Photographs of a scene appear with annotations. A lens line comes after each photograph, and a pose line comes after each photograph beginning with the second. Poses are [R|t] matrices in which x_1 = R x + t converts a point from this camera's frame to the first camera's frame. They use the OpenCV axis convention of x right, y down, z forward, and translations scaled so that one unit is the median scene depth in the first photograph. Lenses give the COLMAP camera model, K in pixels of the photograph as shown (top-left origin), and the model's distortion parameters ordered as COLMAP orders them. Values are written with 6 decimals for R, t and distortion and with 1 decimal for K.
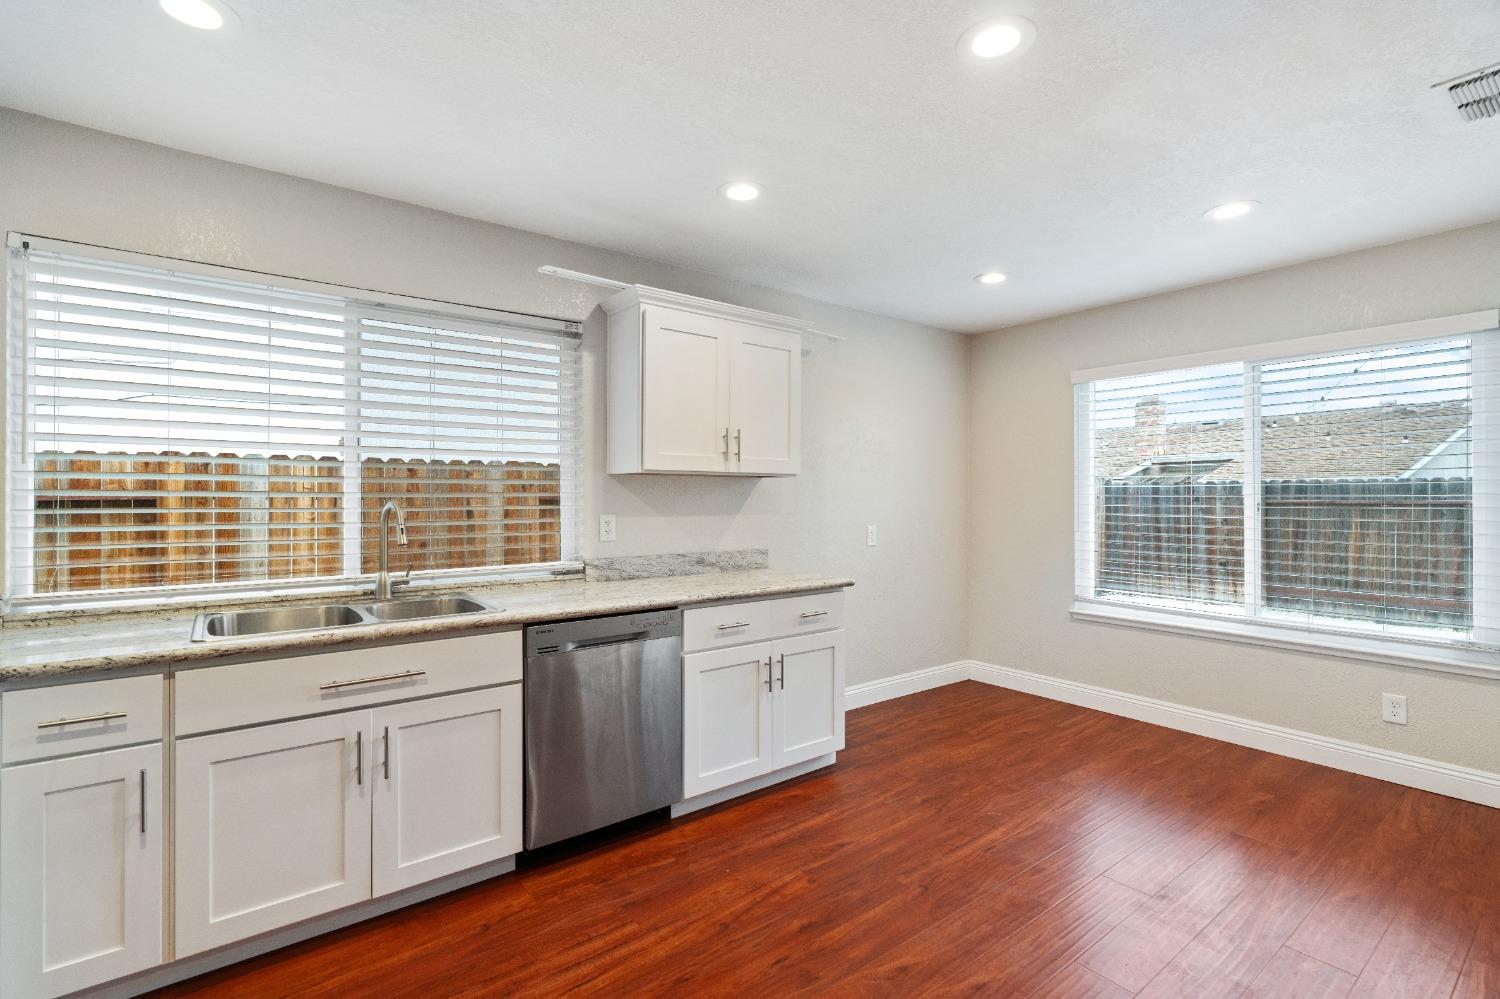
lens RADIAL K [[686.5, 0, 749.4], [0, 686.5, 497.8], [0, 0, 1]] dist [-0.003538, -0.000119]
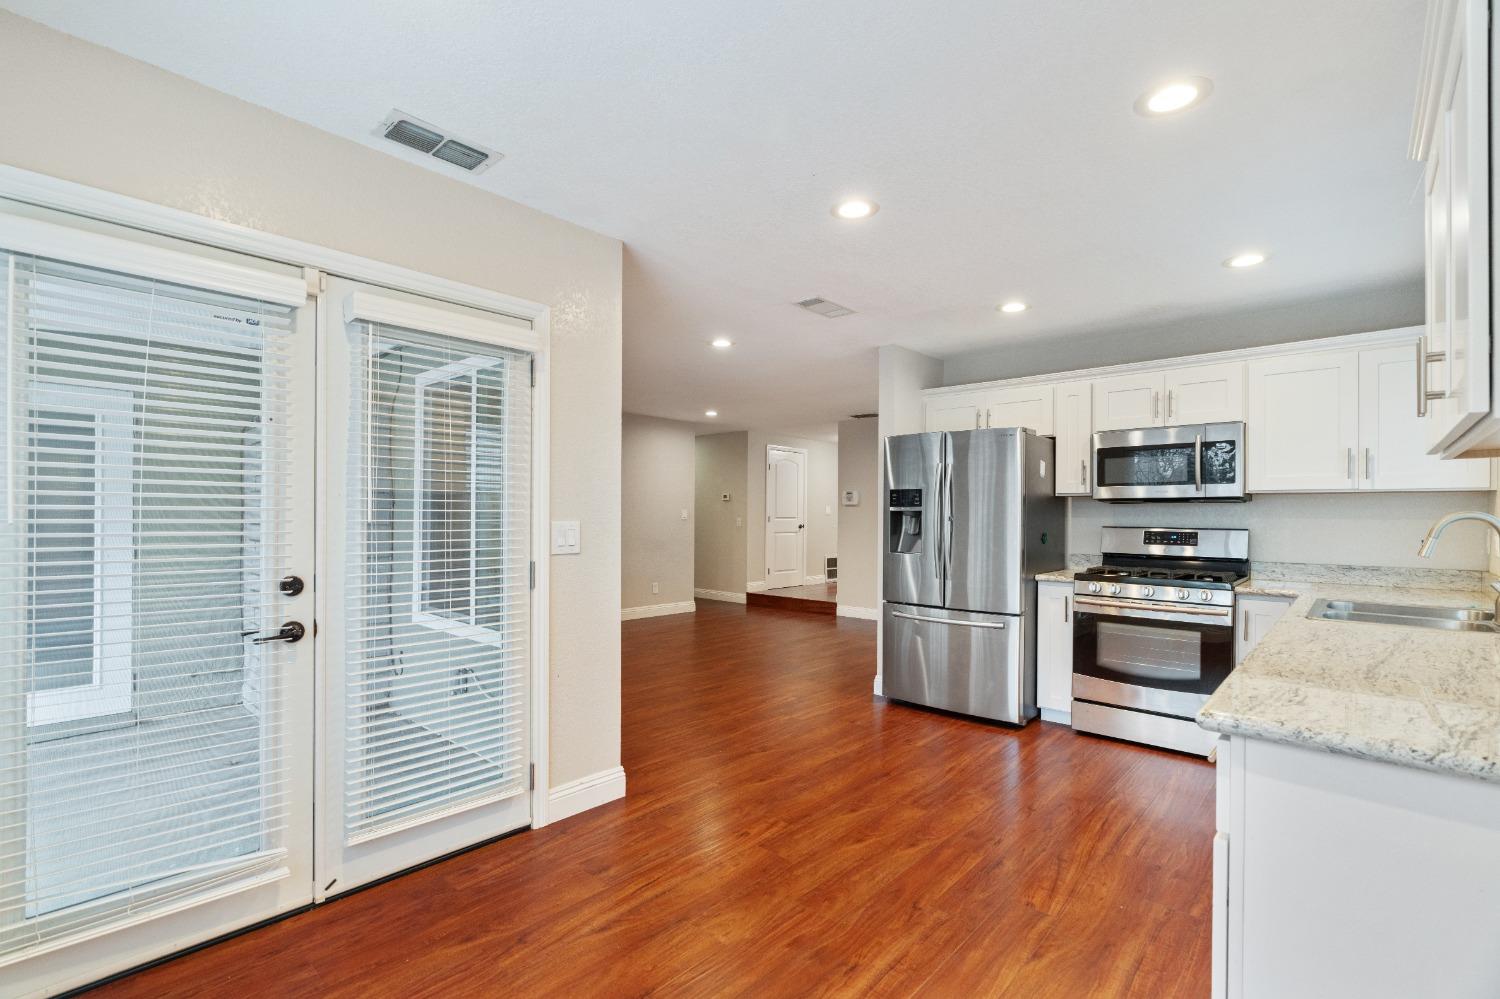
lens RADIAL K [[677.2, 0, 744.6], [0, 677.2, 499.4], [0, 0, 1]] dist [-0.006341, 0.001908]
pose [[-0.984839, -0.013620, -0.172937, 0.504377], [-0.009955, 0.999707, -0.022045, 0.014470], [0.173186, -0.019989, -0.984686, 1.443044]]
